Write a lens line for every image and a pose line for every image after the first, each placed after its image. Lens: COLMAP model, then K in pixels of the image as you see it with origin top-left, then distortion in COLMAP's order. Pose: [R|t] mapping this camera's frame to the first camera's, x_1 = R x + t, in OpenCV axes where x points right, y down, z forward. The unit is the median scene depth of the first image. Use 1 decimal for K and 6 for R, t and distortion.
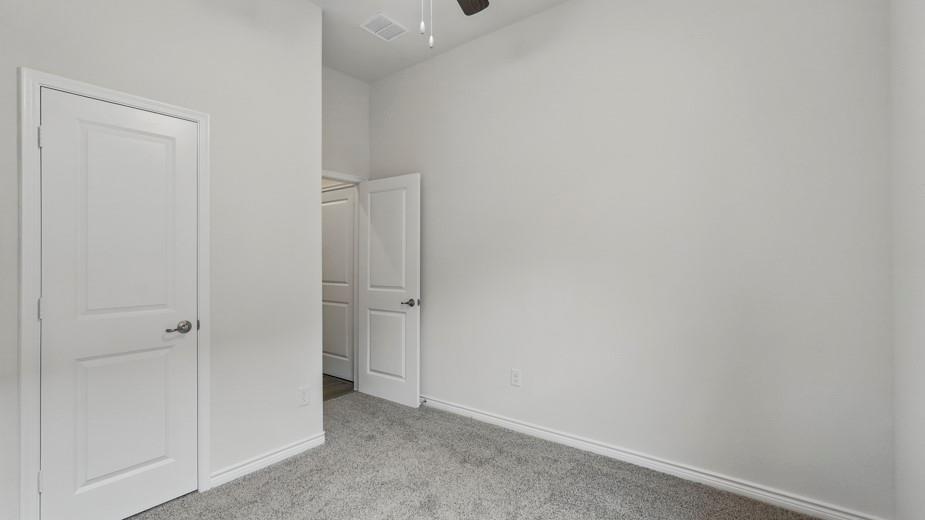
lens RADIAL K [[411.3, 0, 464.4], [0, 411.3, 260.2], [0, 0, 1]] dist [-0.000424, 0.002160]
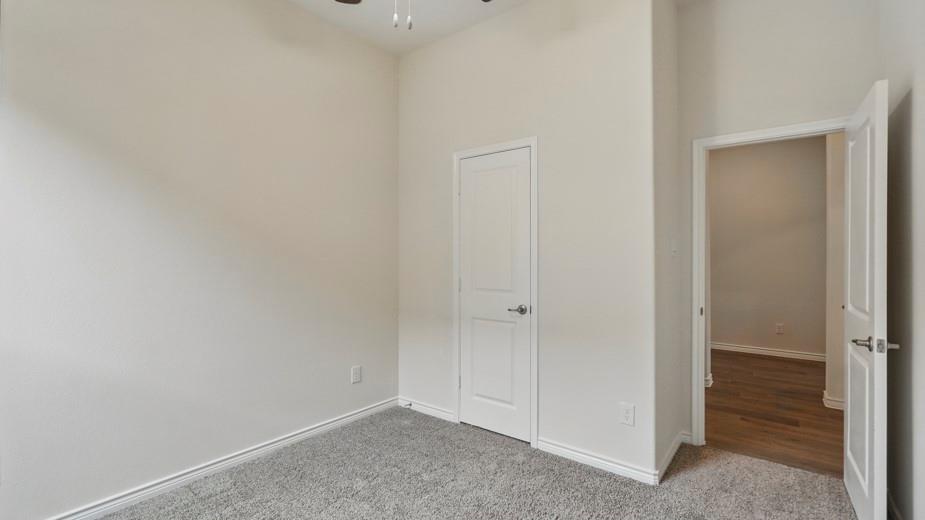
lens RADIAL K [[411.3, 0, 463.7], [0, 411.3, 260.1], [0, 0, 1]] dist [-0.000424, 0.002160]
pose [[-0.007061, 0.001853, -0.999973, 0.617812], [-0.000015, 0.999998, 0.001854, 0.005964], [0.999975, 0.000028, -0.007061, 0.847491]]
